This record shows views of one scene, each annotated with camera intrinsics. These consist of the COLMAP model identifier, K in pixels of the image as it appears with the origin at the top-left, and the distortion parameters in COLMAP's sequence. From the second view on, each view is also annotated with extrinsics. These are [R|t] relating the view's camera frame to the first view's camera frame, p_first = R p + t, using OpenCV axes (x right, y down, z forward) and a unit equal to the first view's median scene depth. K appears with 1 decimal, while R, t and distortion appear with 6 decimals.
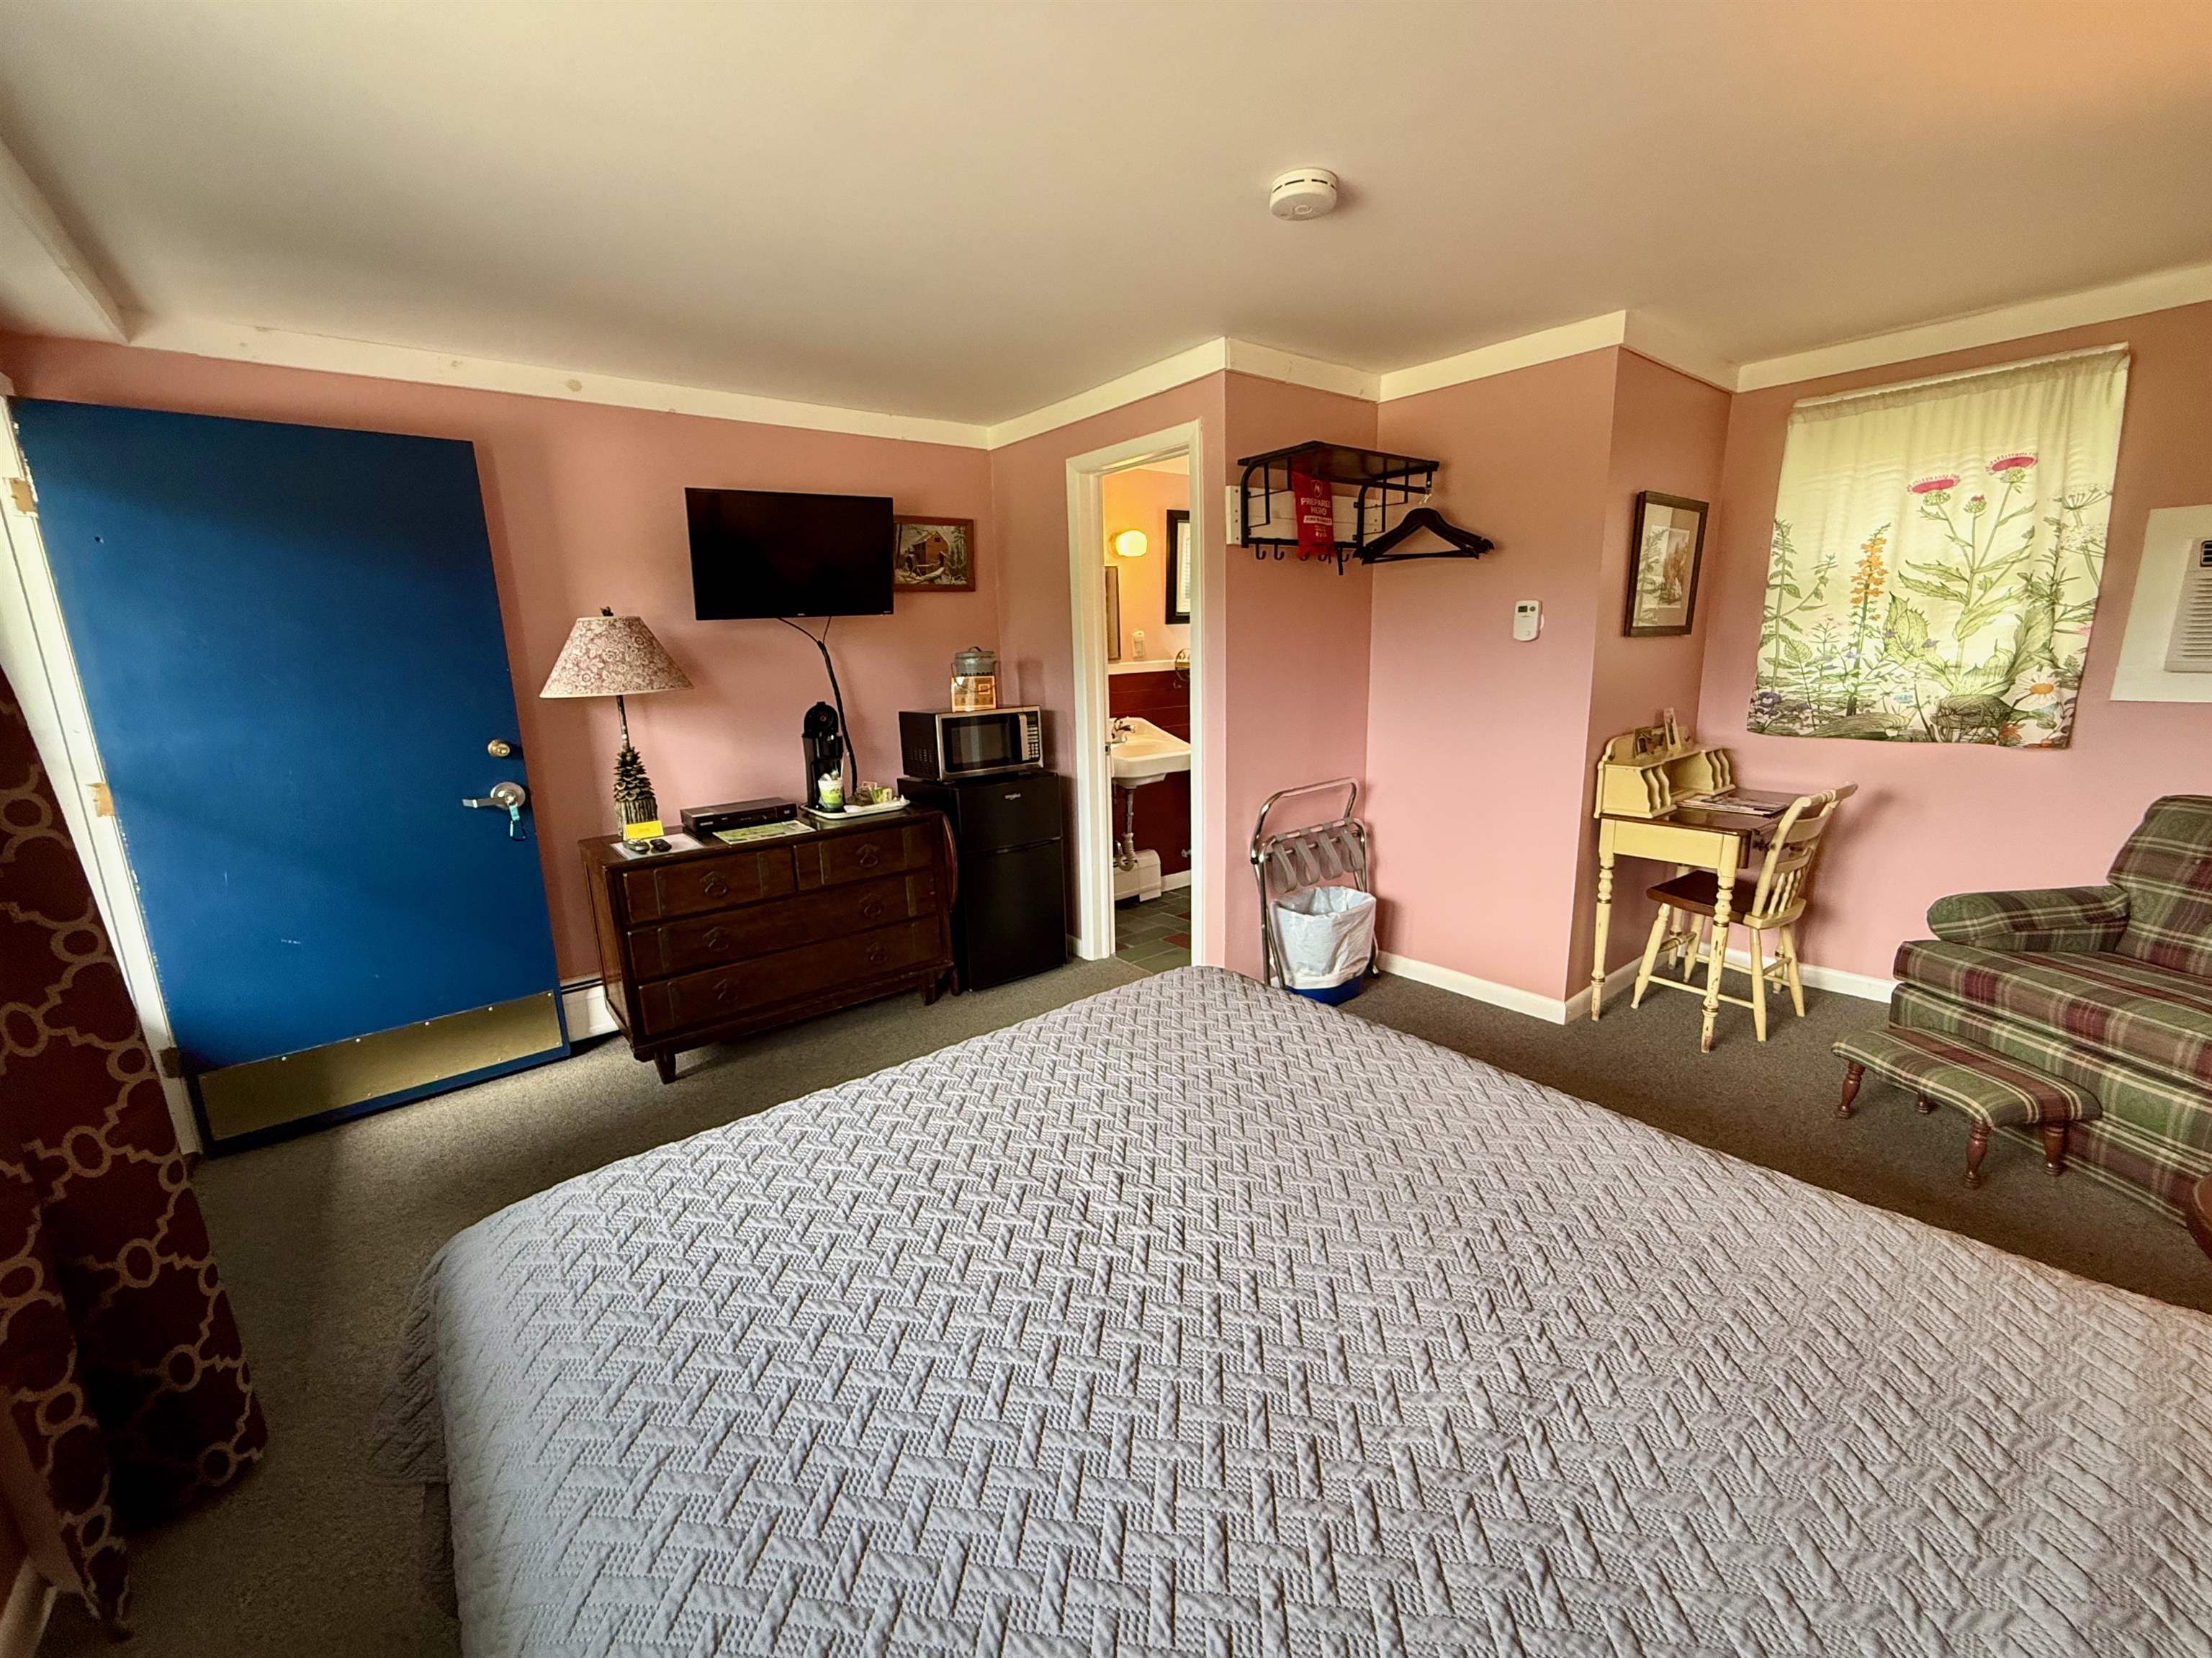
lens RADIAL K [[882.8, 0, 1100.9], [0, 882.8, 829.1], [0, 0, 1]] dist [-0.001428, -0.000240]
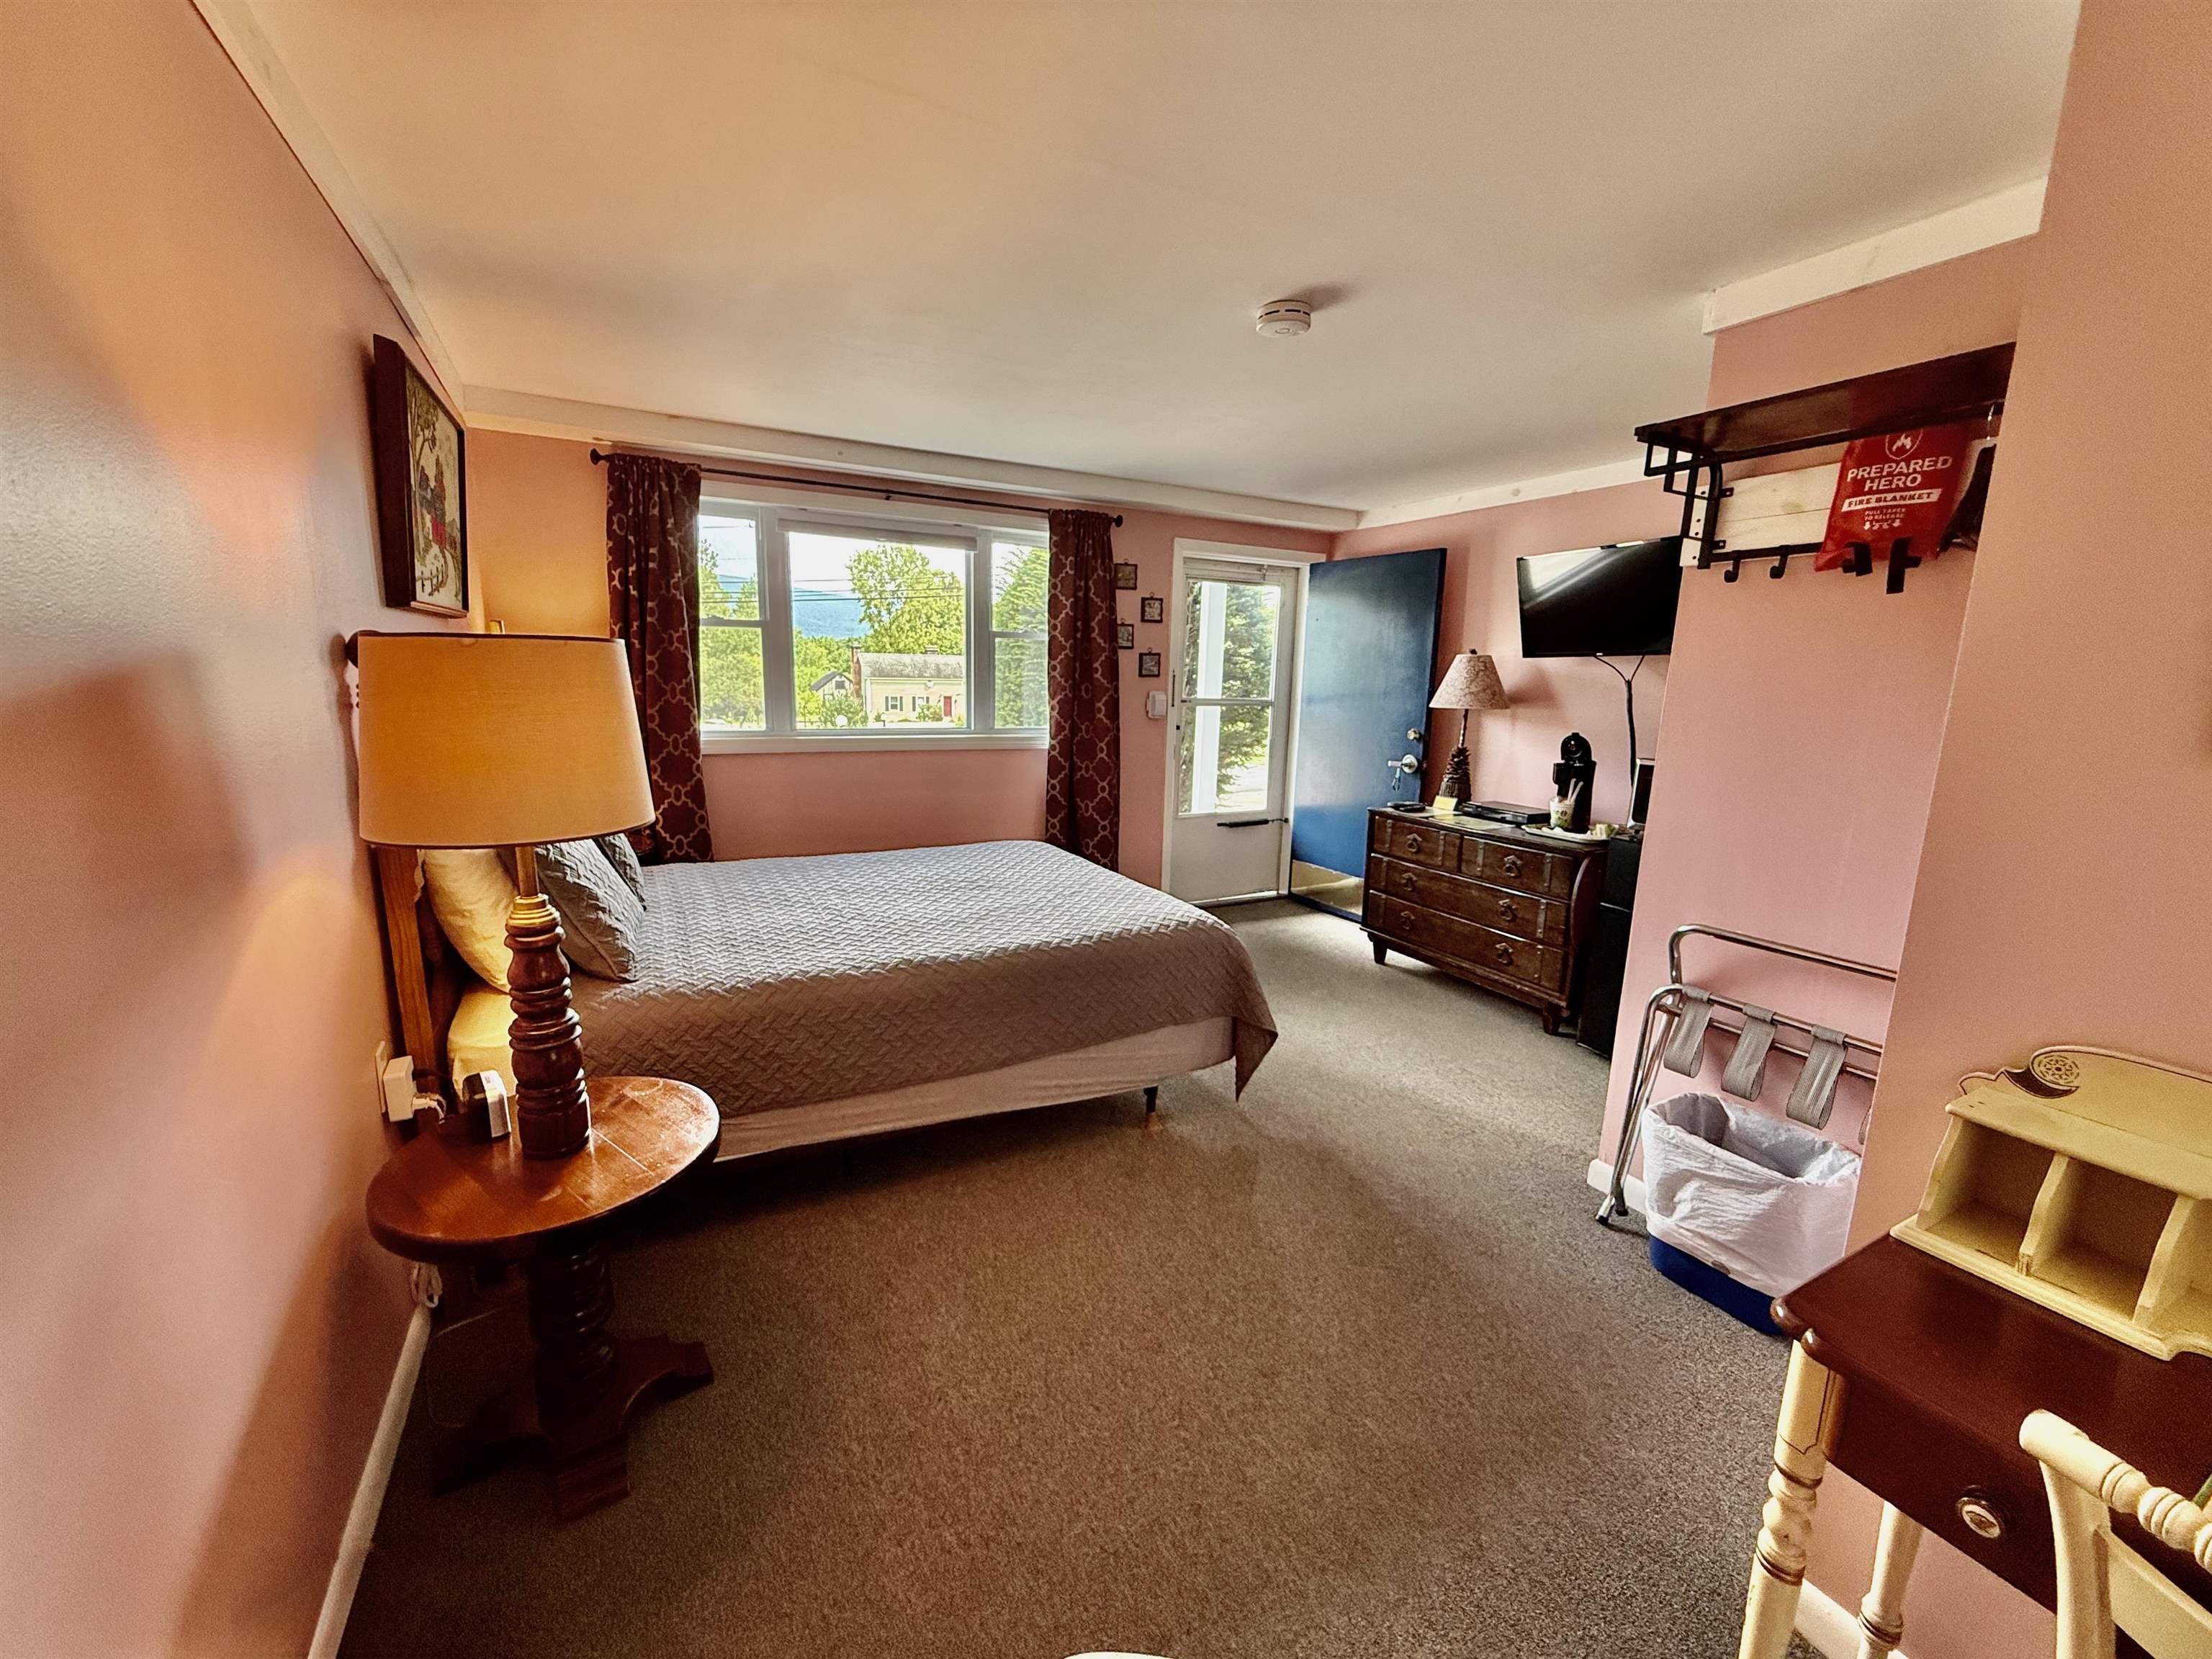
lens RADIAL K [[882.8, 0, 1100.9], [0, 882.8, 829.6], [0, 0, 1]] dist [-0.001428, -0.000240]
pose [[-0.188909, 0.201076, -0.961188, 0.971689], [-0.222090, 0.944702, 0.241276, -0.180624], [0.956551, 0.259050, -0.133806, 0.673751]]
